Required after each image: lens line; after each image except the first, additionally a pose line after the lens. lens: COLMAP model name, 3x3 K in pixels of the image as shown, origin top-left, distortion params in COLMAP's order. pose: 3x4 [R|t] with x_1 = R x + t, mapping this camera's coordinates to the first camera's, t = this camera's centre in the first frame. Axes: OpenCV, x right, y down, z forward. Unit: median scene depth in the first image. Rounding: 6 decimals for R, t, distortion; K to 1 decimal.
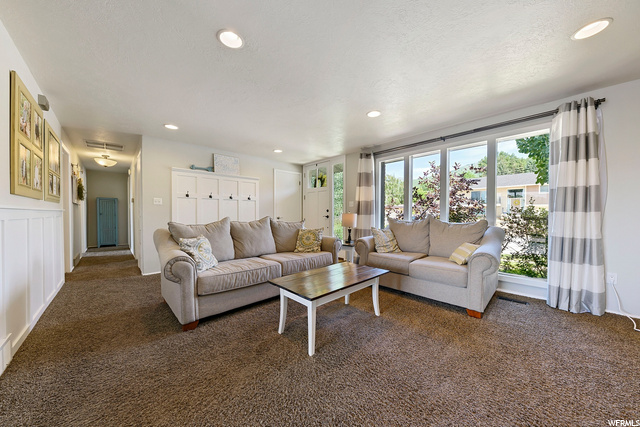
lens RADIAL K [[219.7, 0, 319.0], [0, 219.7, 215.5], [0, 0, 1]] dist [0.010554, -0.000259]
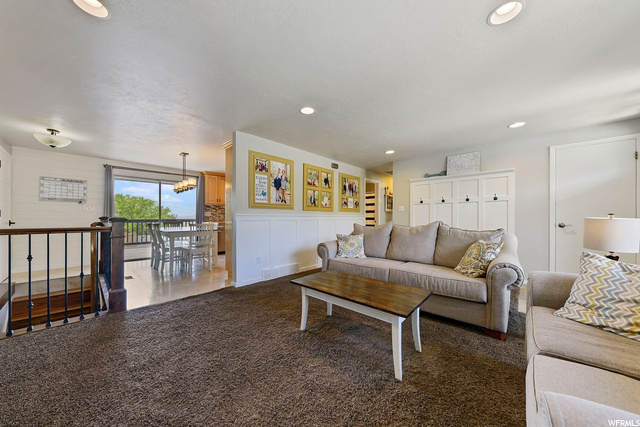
lens RADIAL K [[219.7, 0, 319.0], [0, 219.7, 215.5], [0, 0, 1]] dist [0.010554, -0.000259]
pose [[0.080196, -0.012669, -0.996699, 0.620546], [-0.013338, 0.999816, -0.013782, 0.000915], [0.996690, 0.014399, 0.080012, 0.498606]]
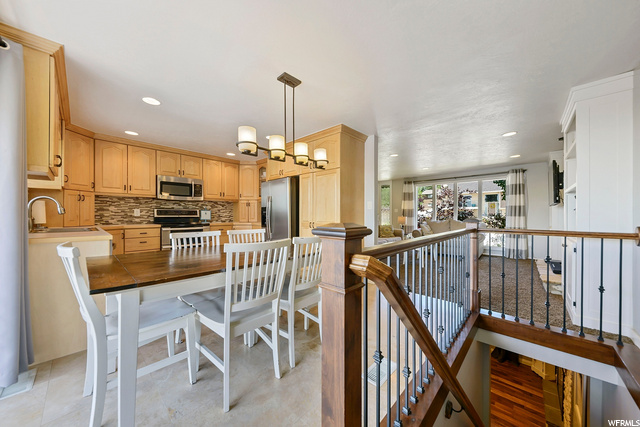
lens RADIAL K [[219.7, 0, 319.0], [0, 219.7, 215.5], [0, 0, 1]] dist [0.010554, -0.000259]
pose [[0.997926, -0.000348, 0.064377, -0.620570], [0.000817, 0.999973, -0.007257, -0.005757], [-0.064373, 0.007294, 0.997899, -0.694228]]
